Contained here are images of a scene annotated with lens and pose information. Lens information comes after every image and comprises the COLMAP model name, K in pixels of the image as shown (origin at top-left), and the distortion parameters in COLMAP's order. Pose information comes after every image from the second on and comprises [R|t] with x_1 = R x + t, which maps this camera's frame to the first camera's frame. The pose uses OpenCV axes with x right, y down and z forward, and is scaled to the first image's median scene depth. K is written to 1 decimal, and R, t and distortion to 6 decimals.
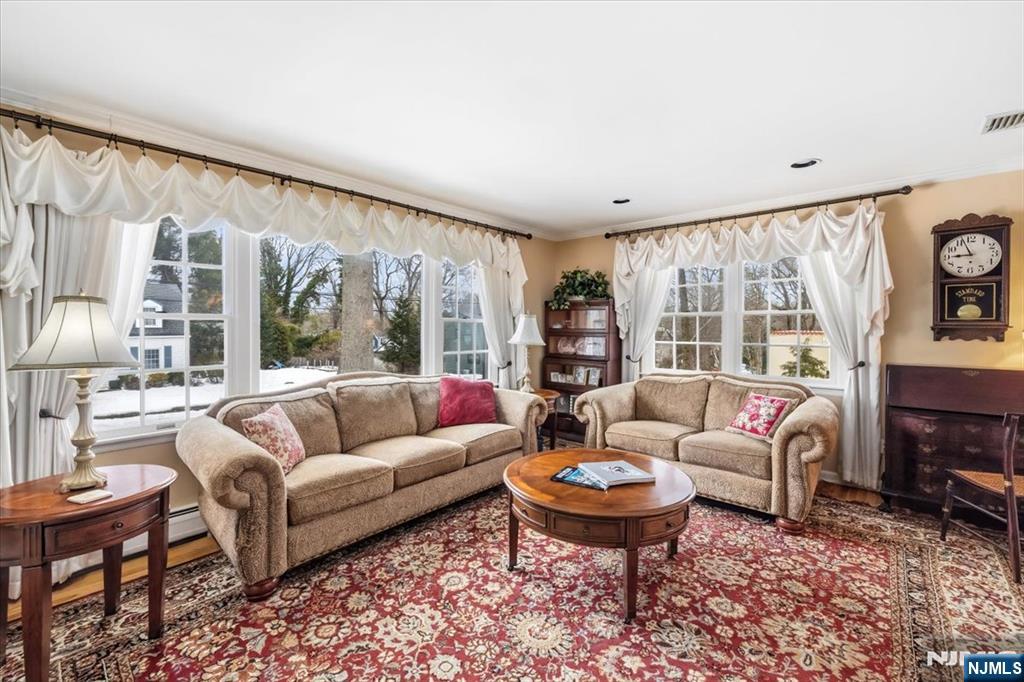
lens RADIAL K [[446.6, 0, 520.1], [0, 446.6, 324.9], [0, 0, 1]] dist [-0.001819, 0.001275]
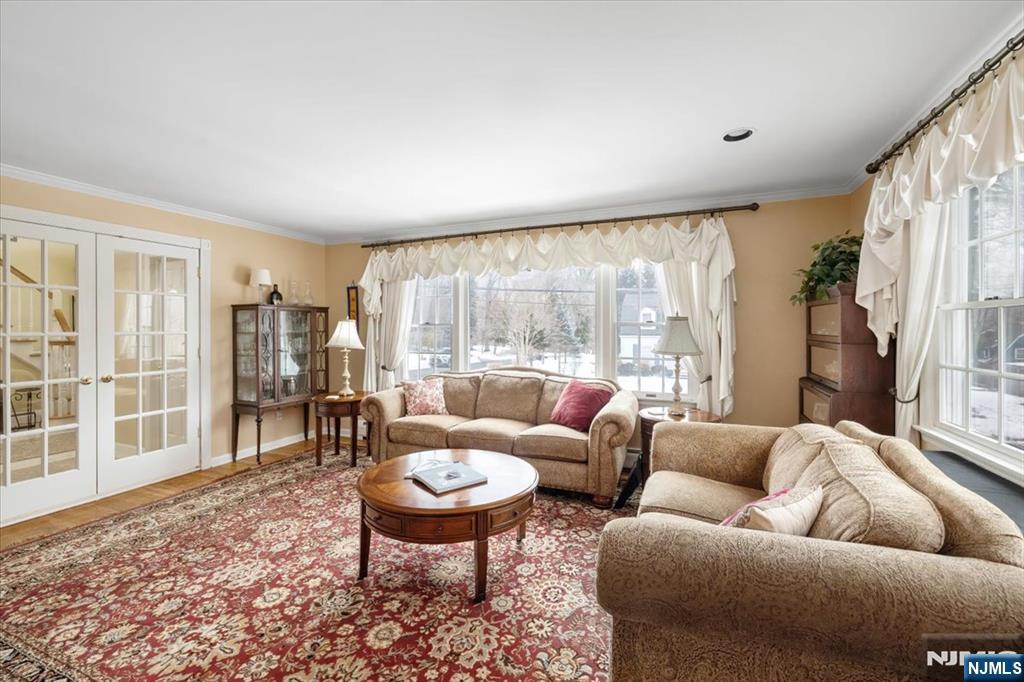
lens RADIAL K [[446.6, 0, 505.4], [0, 446.6, 332.1], [0, 0, 1]] dist [-0.001819, 0.001275]
pose [[0.279322, -0.004144, -0.960189, 1.507759], [0.004627, 0.999985, -0.002970, 0.010906], [0.960186, -0.003613, 0.279337, 1.045152]]
